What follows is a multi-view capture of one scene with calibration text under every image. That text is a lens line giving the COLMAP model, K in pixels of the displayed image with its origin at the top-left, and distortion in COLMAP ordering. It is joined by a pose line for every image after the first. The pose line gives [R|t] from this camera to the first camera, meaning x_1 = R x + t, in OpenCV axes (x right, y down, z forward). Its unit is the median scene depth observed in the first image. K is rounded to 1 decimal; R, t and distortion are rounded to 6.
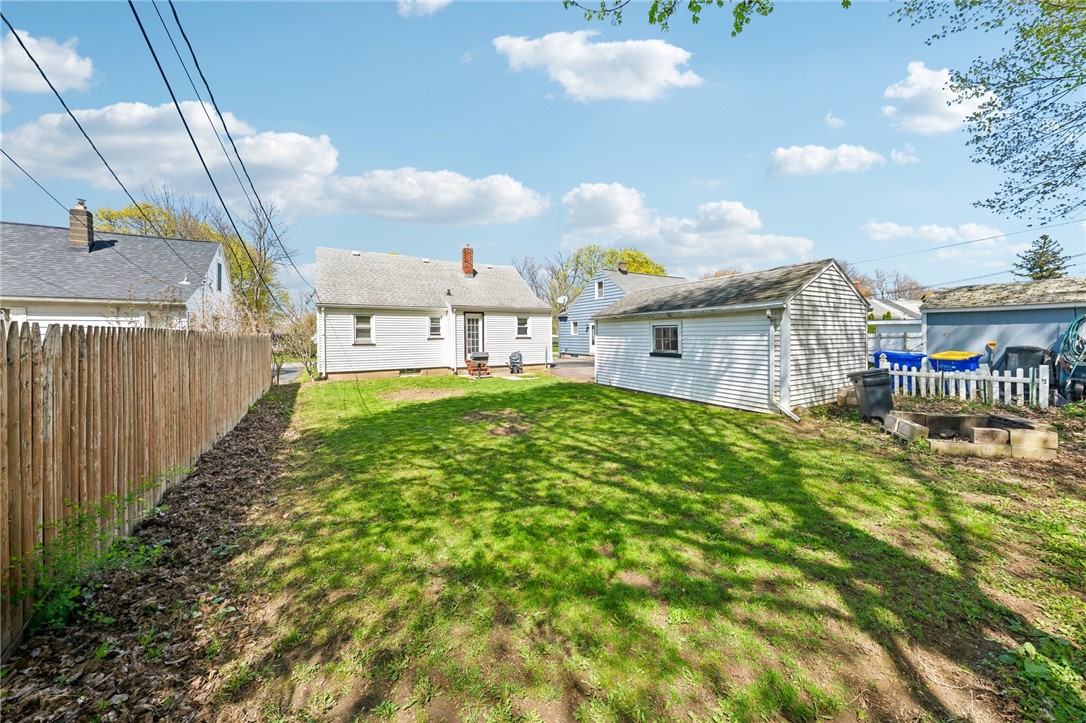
lens RADIAL K [[367.8, 0, 540.4], [0, 367.8, 337.8], [0, 0, 1]] dist [-0.000814, -0.000090]
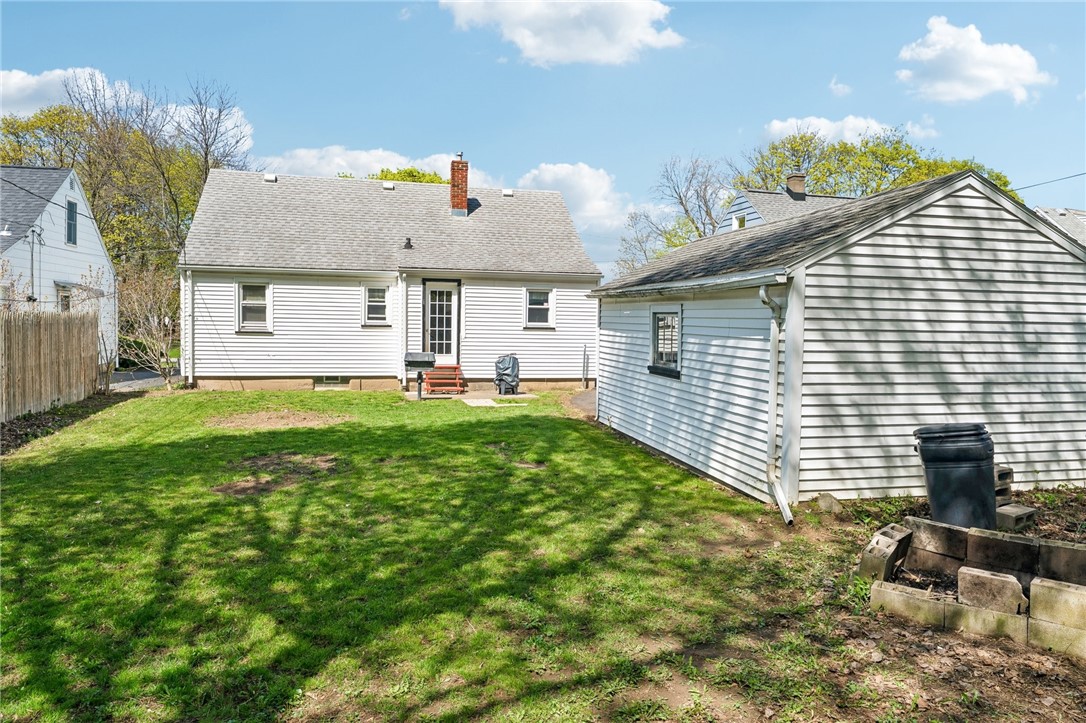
lens RADIAL K [[715.9, 0, 544.2], [0, 715.9, 356.7], [0, 0, 1]] dist [0.002448, 0.003135]
pose [[0.957950, 0.038017, -0.284405, 0.307882], [-0.025088, 0.998485, 0.048967, -0.011929], [0.285836, -0.039772, 0.957453, 0.014675]]
